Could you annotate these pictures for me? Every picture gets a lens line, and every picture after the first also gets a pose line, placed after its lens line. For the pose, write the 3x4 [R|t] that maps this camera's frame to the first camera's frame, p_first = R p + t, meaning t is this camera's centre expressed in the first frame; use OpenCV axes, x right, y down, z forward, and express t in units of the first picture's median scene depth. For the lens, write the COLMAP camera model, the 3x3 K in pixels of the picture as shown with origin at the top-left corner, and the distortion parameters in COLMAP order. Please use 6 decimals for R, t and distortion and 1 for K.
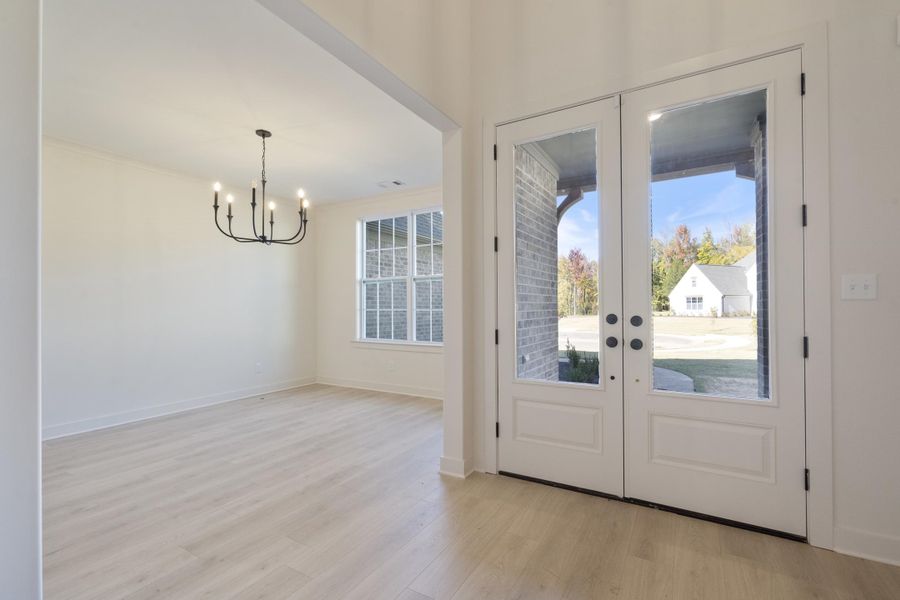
lens RADIAL K [[408.5, 0, 443.7], [0, 408.5, 303.1], [0, 0, 1]] dist [-0.001613, 0.000050]
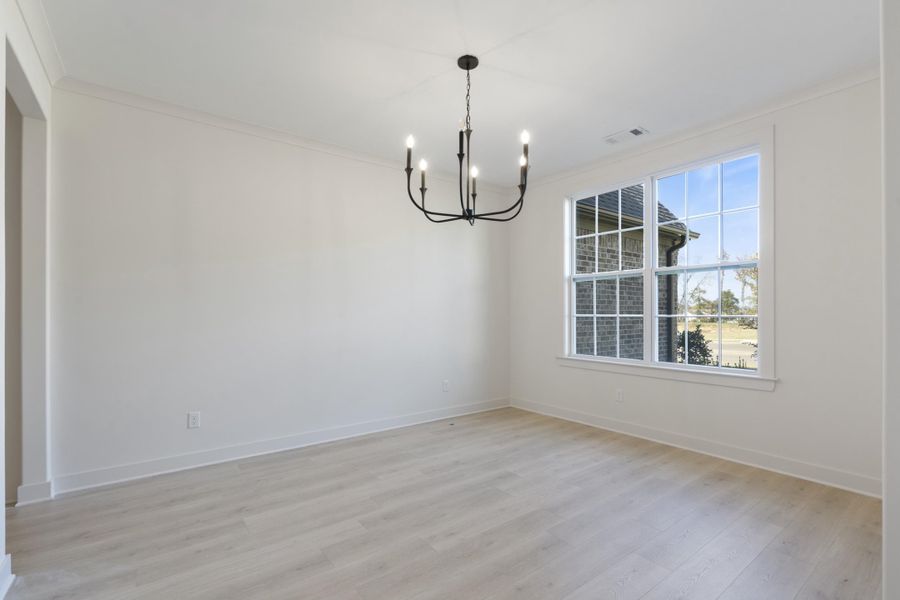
lens RADIAL K [[408.5, 0, 443.7], [0, 408.5, 303.1], [0, 0, 1]] dist [-0.001613, 0.000050]
pose [[0.926708, -0.007163, -0.375713, -0.142236], [0.002179, 0.999904, -0.013688, 0.002013], [0.375775, 0.011866, 0.926635, 0.221697]]
